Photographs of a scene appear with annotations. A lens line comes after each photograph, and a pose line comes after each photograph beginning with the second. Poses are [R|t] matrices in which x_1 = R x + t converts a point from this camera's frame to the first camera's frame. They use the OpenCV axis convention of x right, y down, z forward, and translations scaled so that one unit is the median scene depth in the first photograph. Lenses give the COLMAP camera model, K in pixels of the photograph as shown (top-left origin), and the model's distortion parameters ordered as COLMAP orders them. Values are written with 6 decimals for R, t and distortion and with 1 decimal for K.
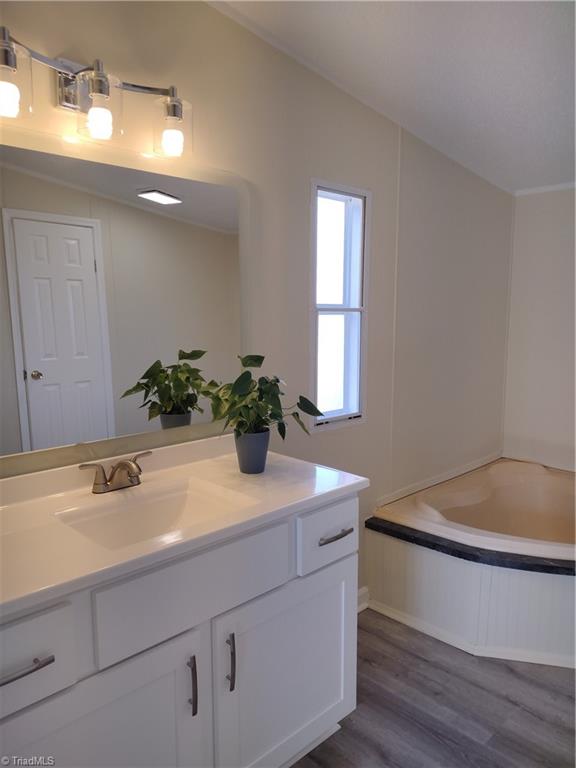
lens RADIAL K [[579.9, 0, 278.5], [0, 579.9, 385.7], [0, 0, 1]] dist [0.079830, -0.106877]
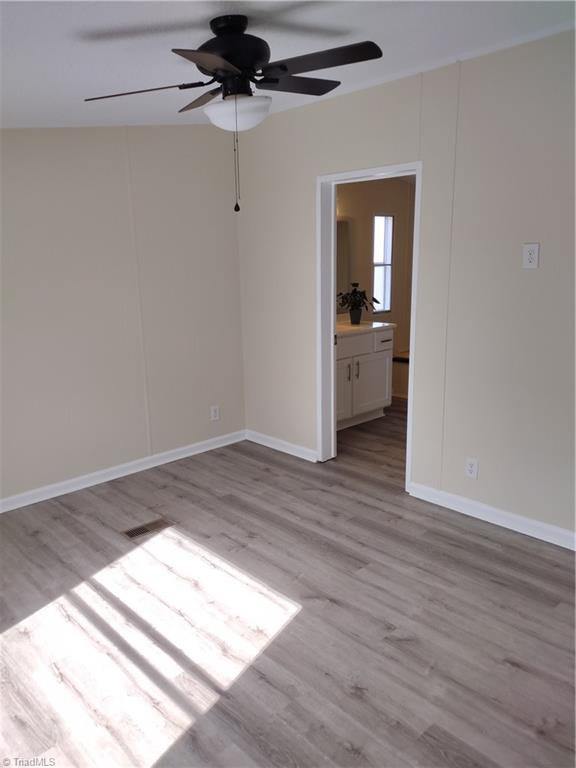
lens RADIAL K [[579.9, 0, 278.5], [0, 579.9, 385.7], [0, 0, 1]] dist [0.079830, -0.106877]
pose [[0.999769, -0.012433, -0.017543, -0.384287], [0.013968, 0.995817, 0.090299, 0.189078], [0.016347, -0.090523, 0.995760, -1.925600]]
